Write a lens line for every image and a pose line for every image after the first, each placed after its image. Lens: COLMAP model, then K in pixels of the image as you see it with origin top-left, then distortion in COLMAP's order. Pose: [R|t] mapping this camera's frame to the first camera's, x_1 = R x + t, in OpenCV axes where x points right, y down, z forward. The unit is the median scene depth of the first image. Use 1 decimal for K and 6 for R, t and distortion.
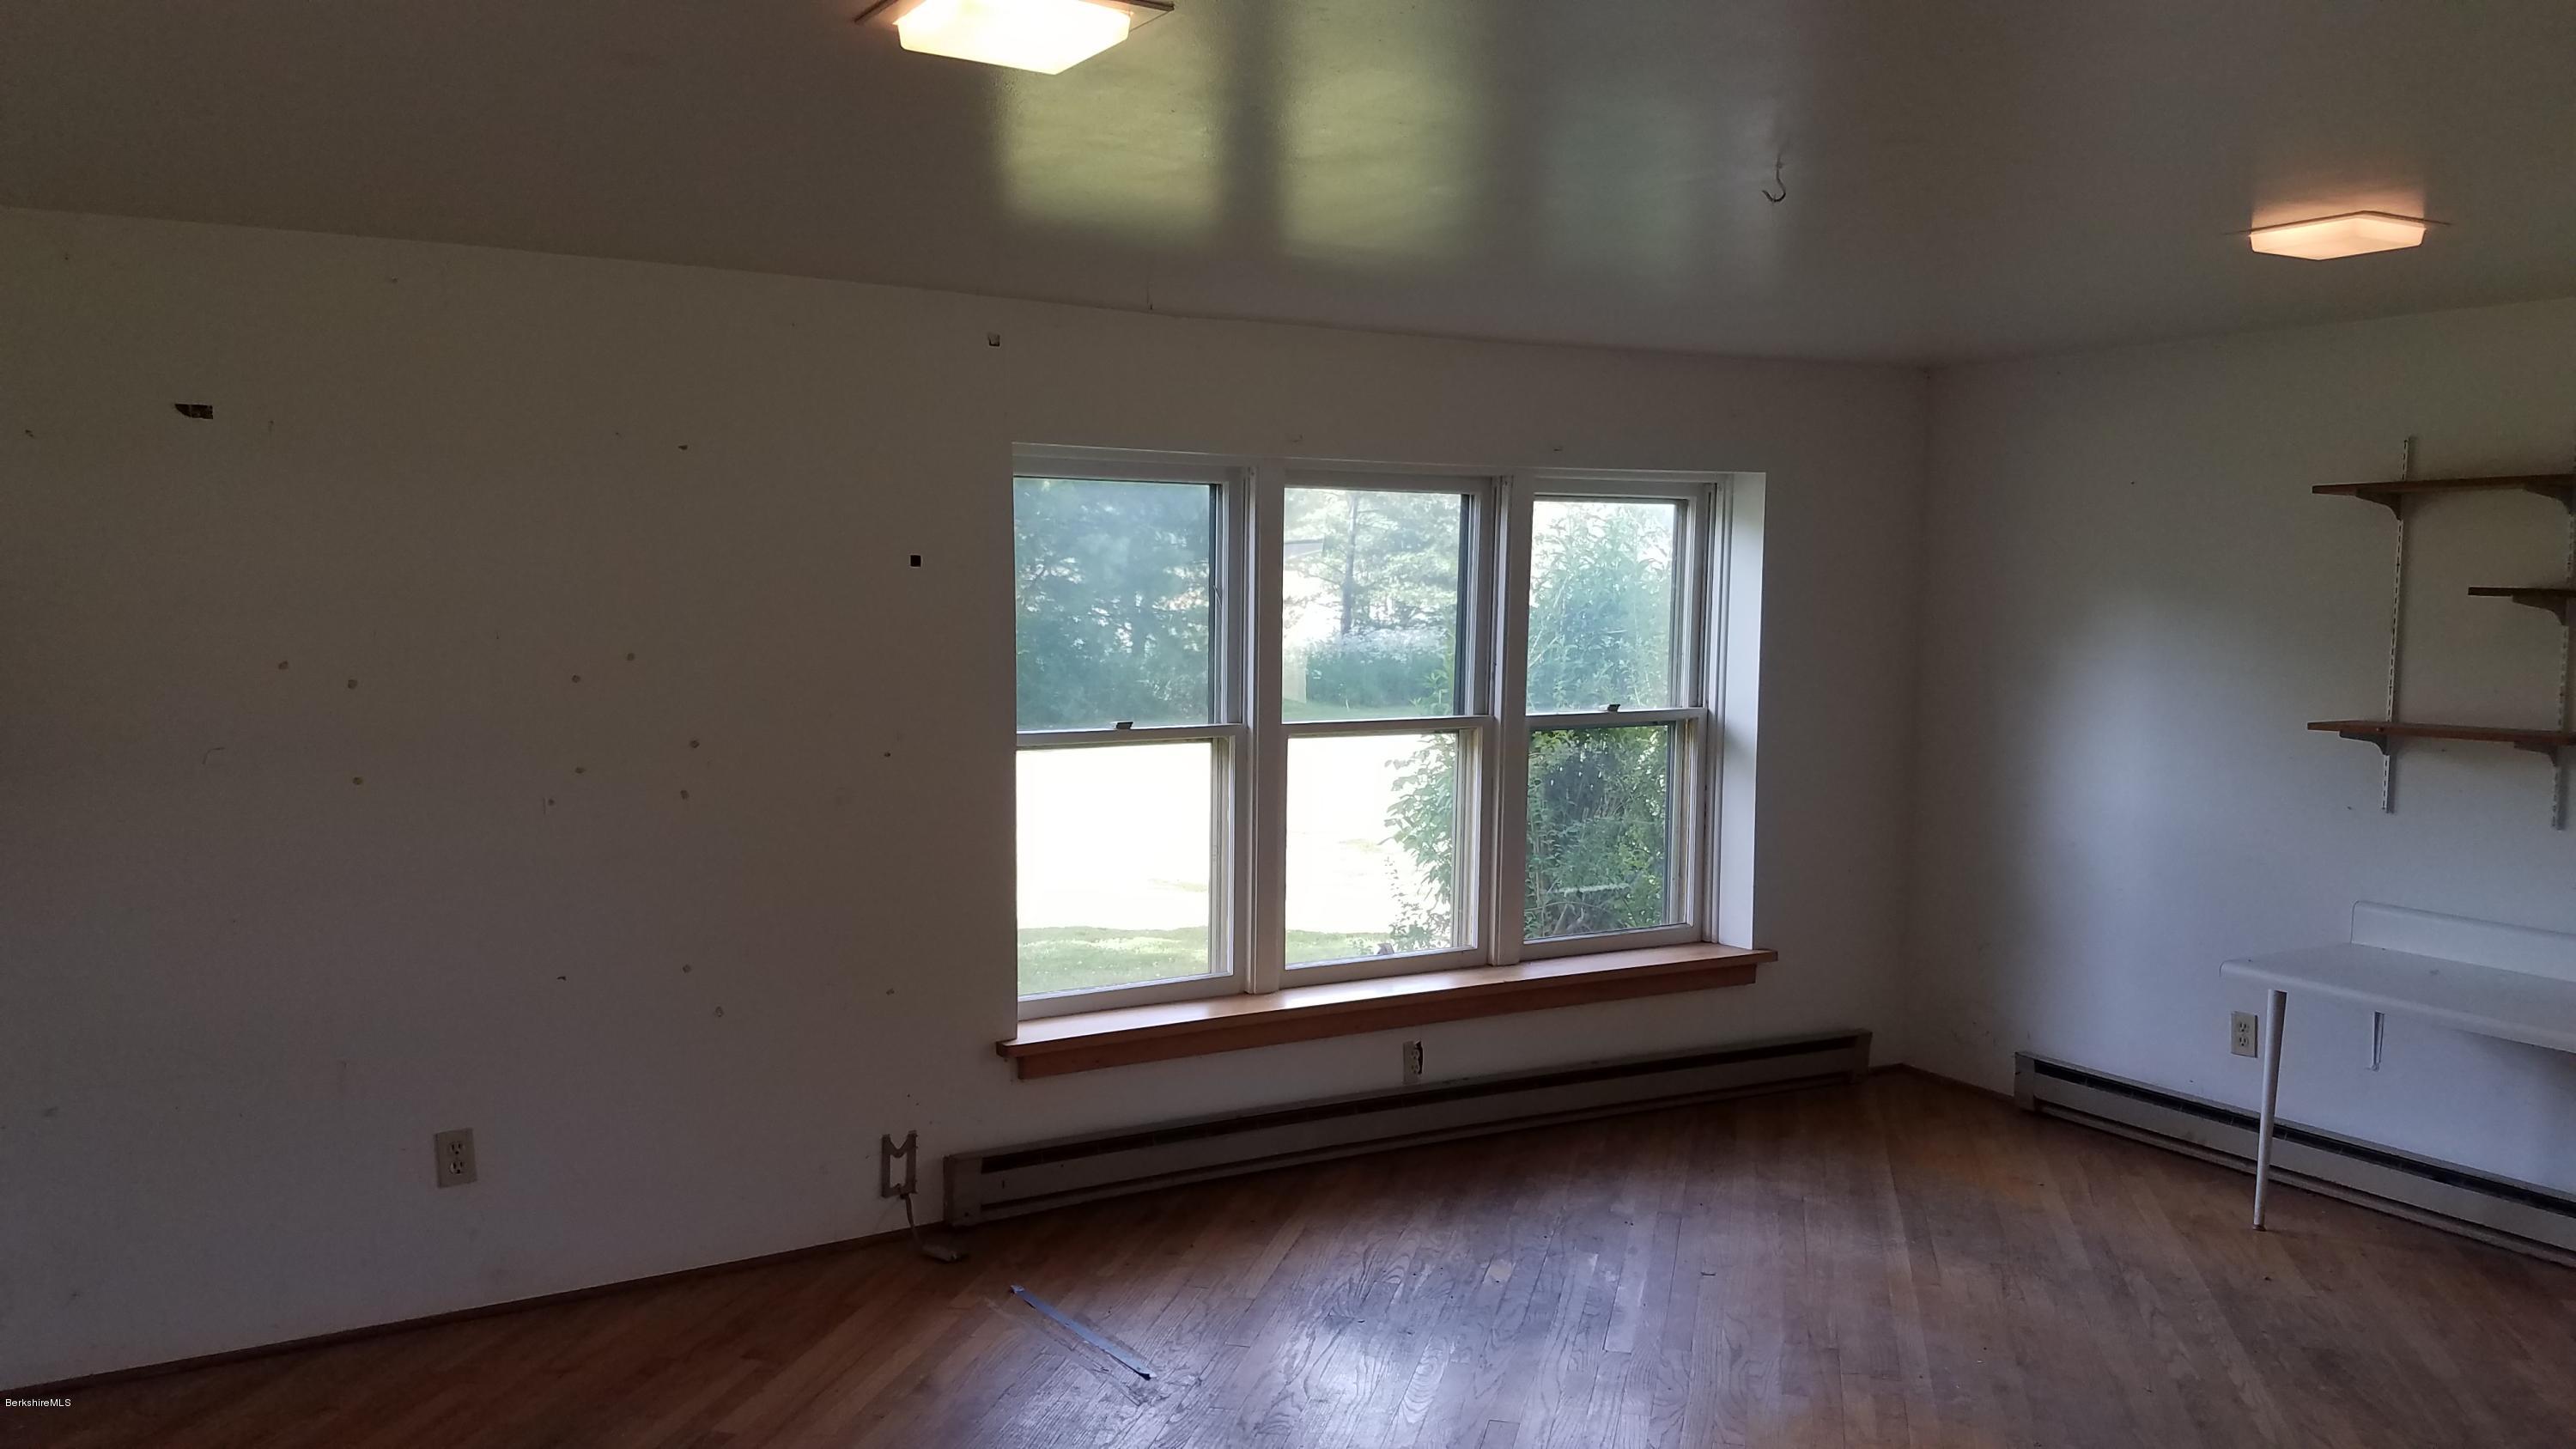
lens RADIAL K [[1946.3, 0, 1270.7], [0, 1946.3, 756.4], [0, 0, 1]] dist [0.169844, -0.299323]
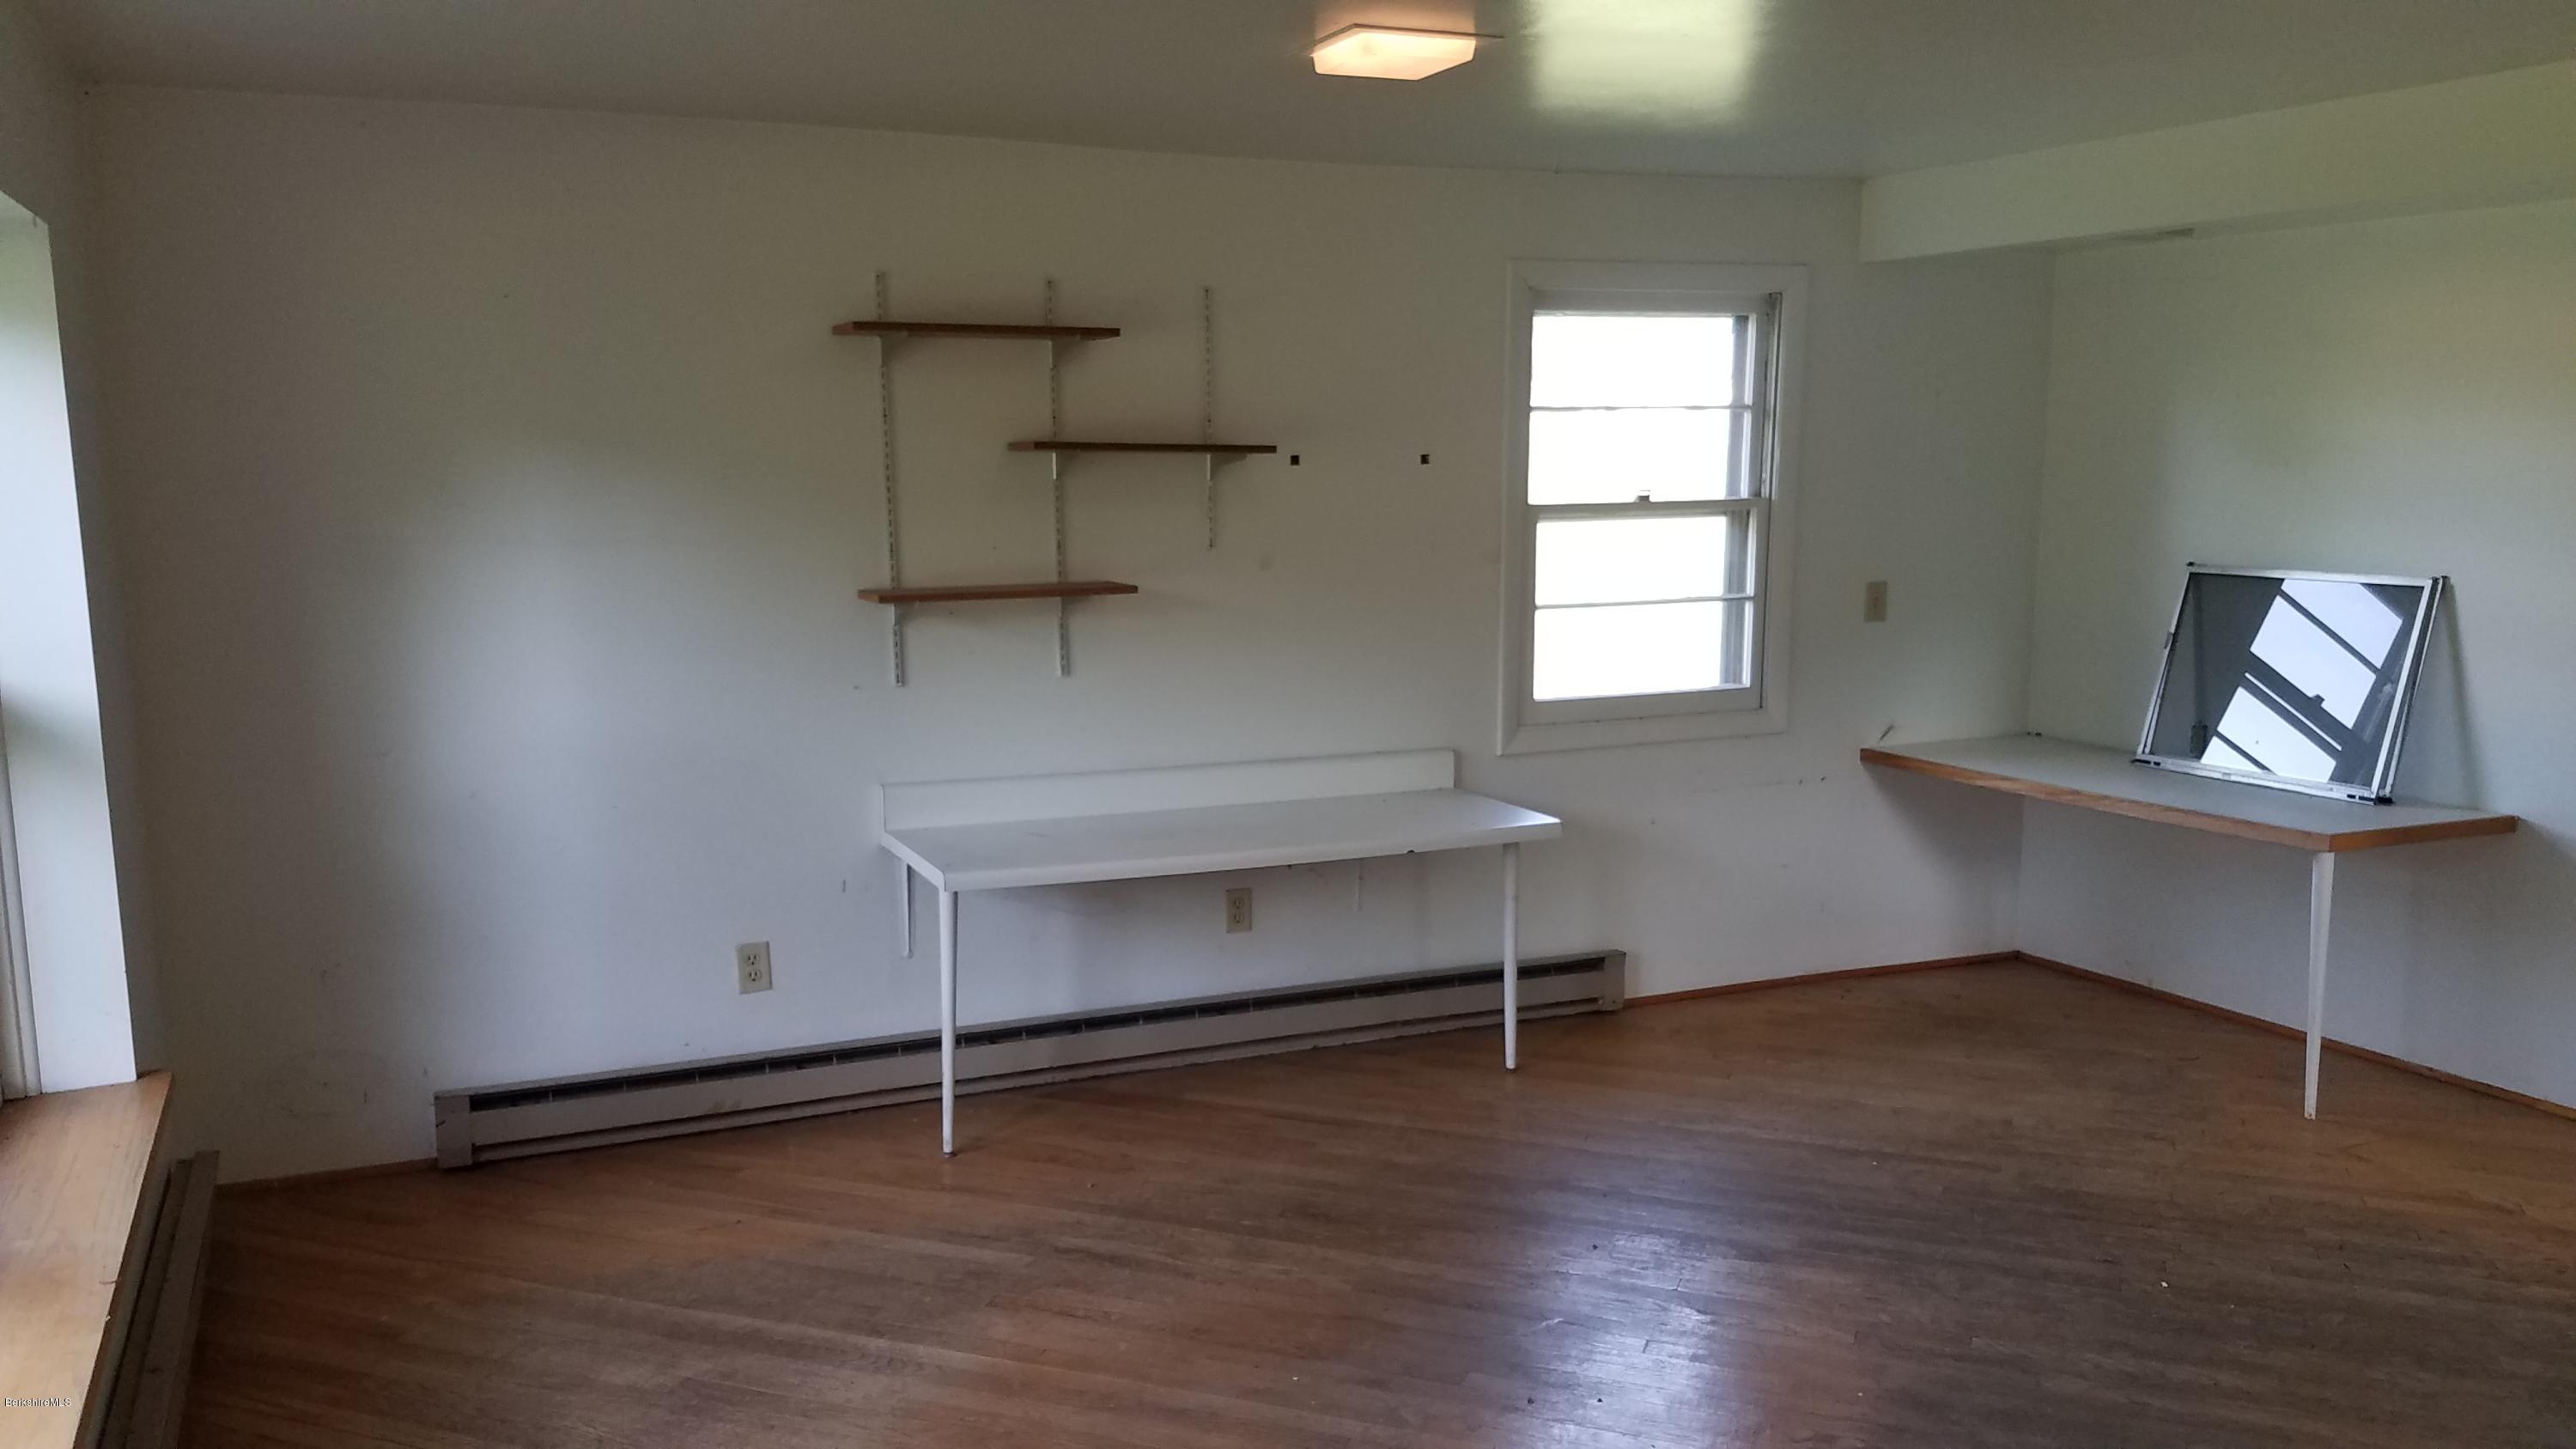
lens RADIAL K [[1946.3, 0, 1270.7], [0, 1946.3, 756.4], [0, 0, 1]] dist [0.169844, -0.299323]
pose [[0.098694, -0.163441, 0.981604, -0.349078], [0.092474, 0.983658, 0.154485, -0.068575], [-0.990812, 0.075526, 0.112195, 0.757219]]
